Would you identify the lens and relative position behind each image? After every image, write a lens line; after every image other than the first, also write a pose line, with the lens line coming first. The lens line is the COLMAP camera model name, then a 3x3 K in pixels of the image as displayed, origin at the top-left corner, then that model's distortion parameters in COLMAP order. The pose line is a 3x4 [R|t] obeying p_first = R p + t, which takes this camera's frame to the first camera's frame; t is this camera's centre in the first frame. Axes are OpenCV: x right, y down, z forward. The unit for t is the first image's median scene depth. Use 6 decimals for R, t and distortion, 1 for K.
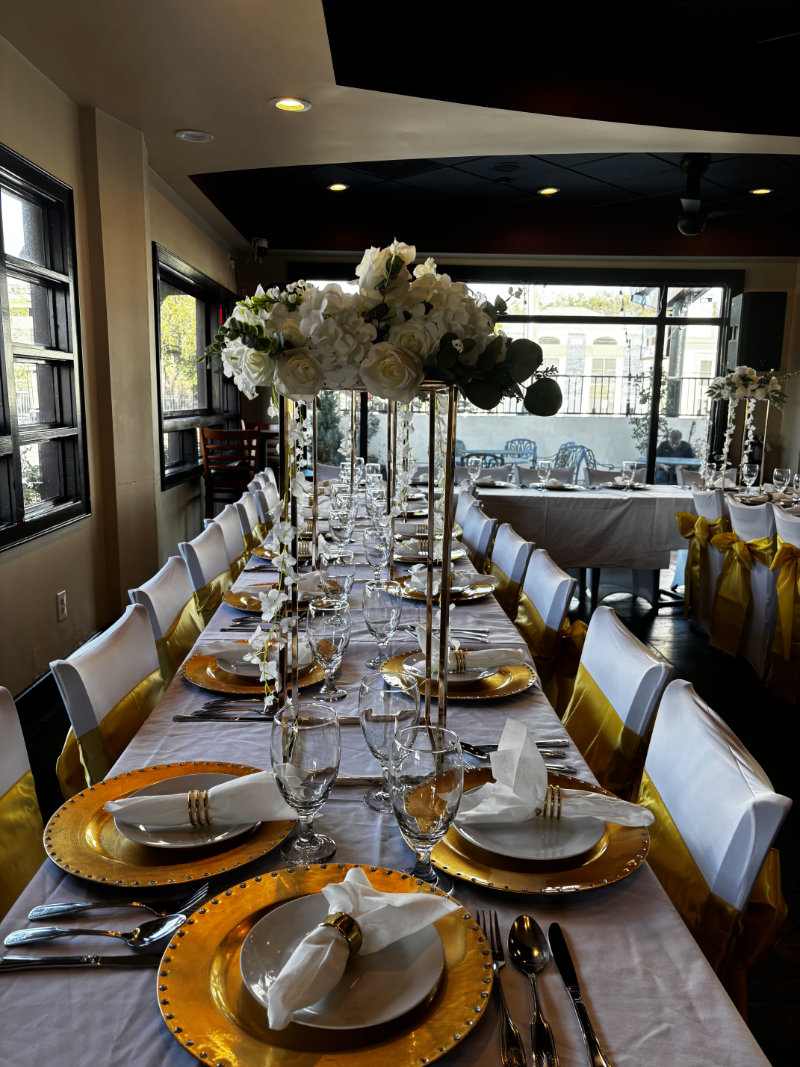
lens RADIAL K [[805.9, 0, 400.0], [0, 805.9, 533.5], [0, 0, 1]] dist [0.020073, 0.000706]
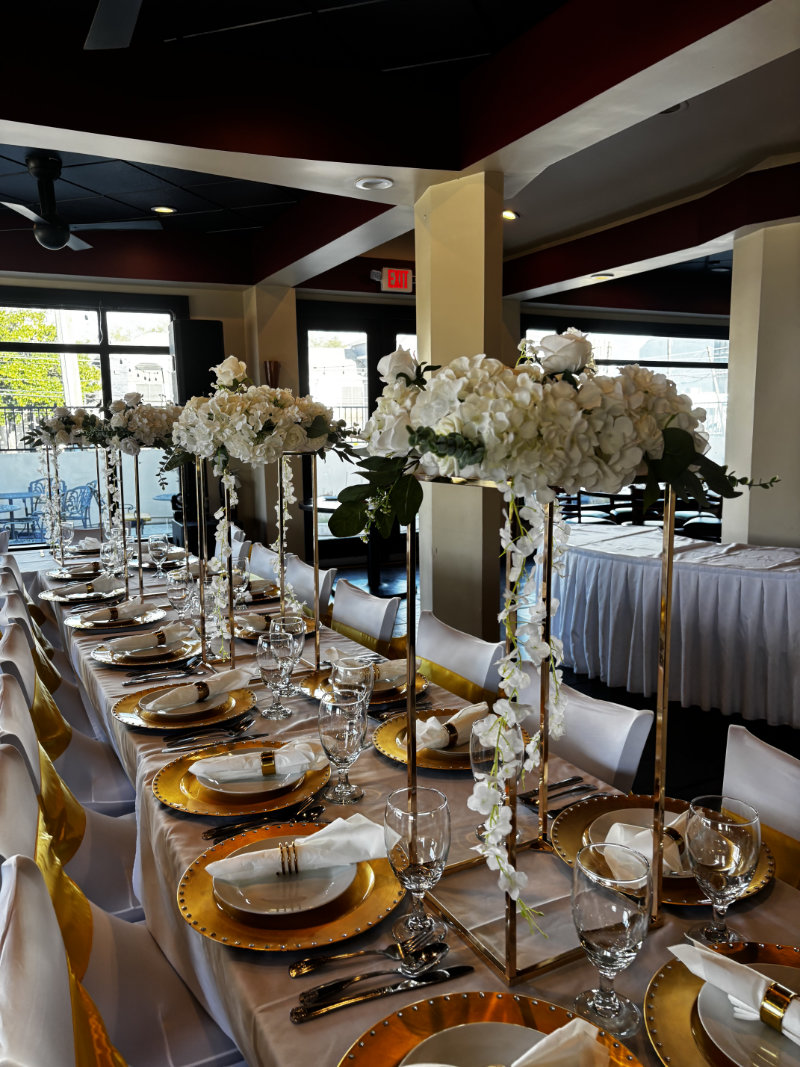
lens RADIAL K [[810.5, 0, 400.0], [0, 810.5, 533.5], [0, 0, 1]] dist [0.009815, 0.001054]
pose [[0.898432, -0.086188, 0.430572, 0.361804], [0.099400, 0.995014, -0.008234, -0.038363], [-0.427715, 0.050197, 0.902519, 0.119347]]
